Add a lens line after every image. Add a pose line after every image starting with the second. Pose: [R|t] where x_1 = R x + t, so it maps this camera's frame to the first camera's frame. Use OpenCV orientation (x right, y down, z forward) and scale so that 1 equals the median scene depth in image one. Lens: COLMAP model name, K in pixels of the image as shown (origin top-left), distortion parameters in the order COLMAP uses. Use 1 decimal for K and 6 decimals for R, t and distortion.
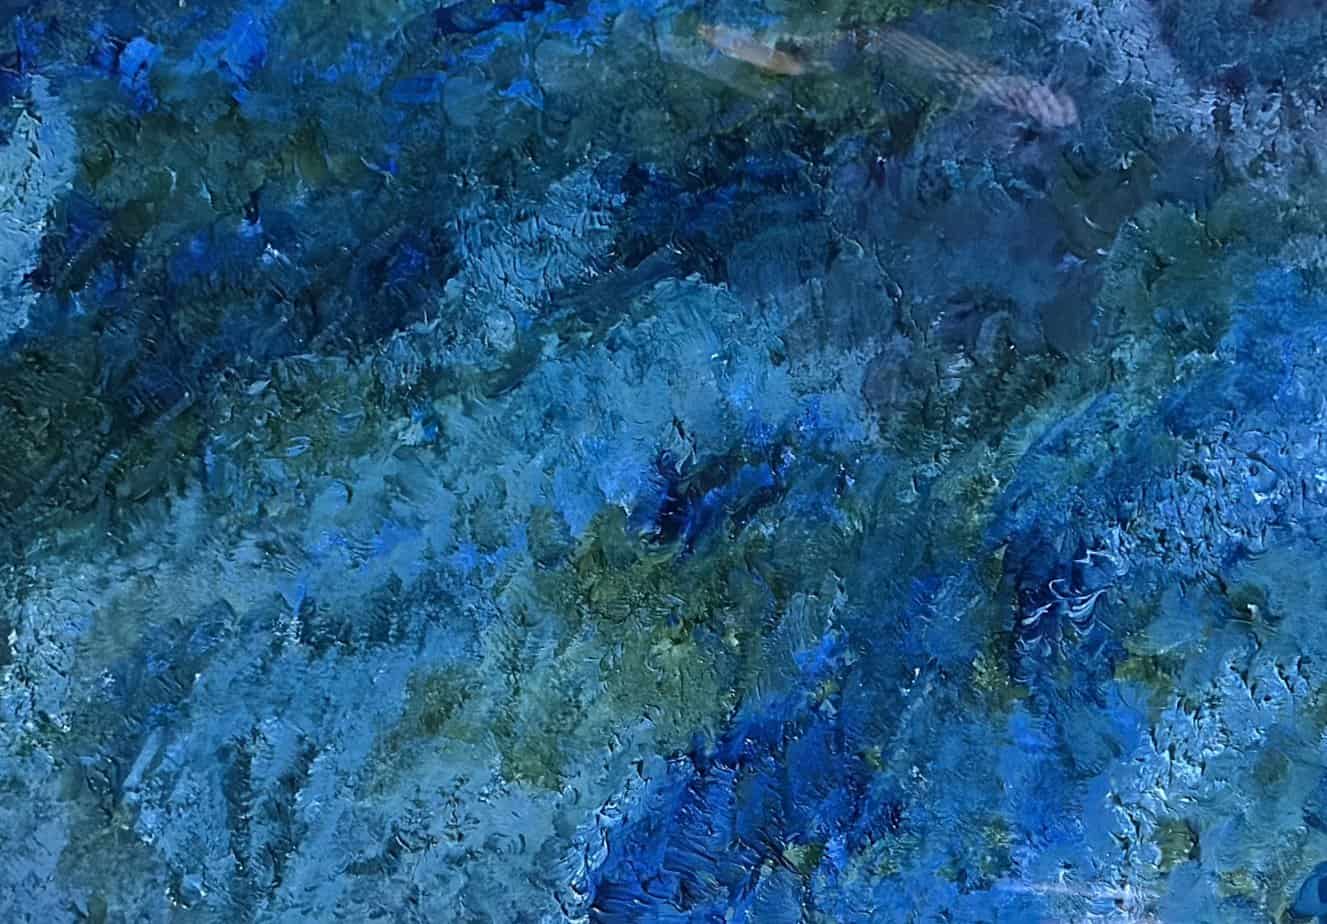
lens RADIAL K [[1932.1, 0, 662.6], [0, 1932.1, 458.5], [0, 0, 1]] dist [0.069102, 0.000000]
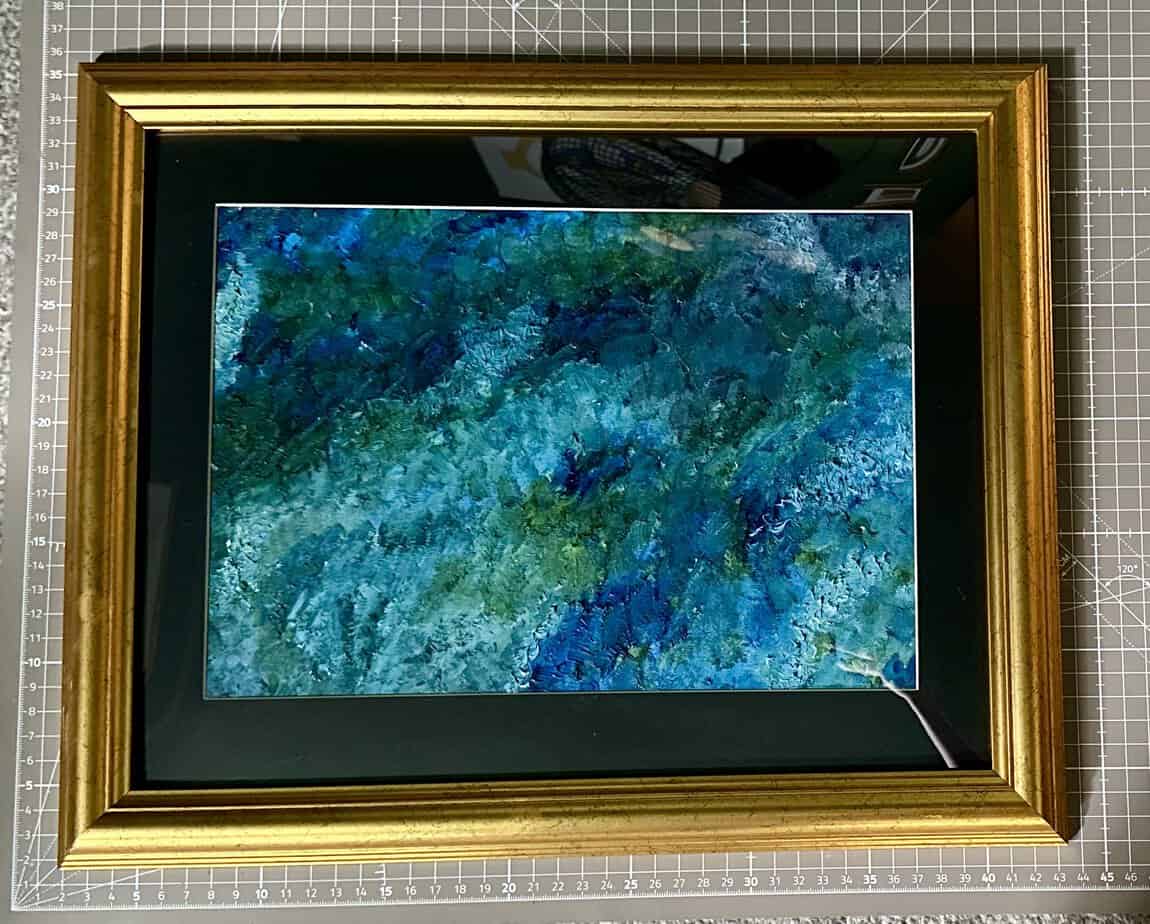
lens RADIAL K [[853.9, 0, 575.5], [0, 853.9, 457.4], [0, 0, 1]] dist [-0.001137, 0.001488]
pose [[0.999917, 0.004324, -0.012111, 0.018790], [-0.004272, 0.999981, 0.004383, 0.001002], [0.012130, -0.004331, 0.999917, 0.129829]]
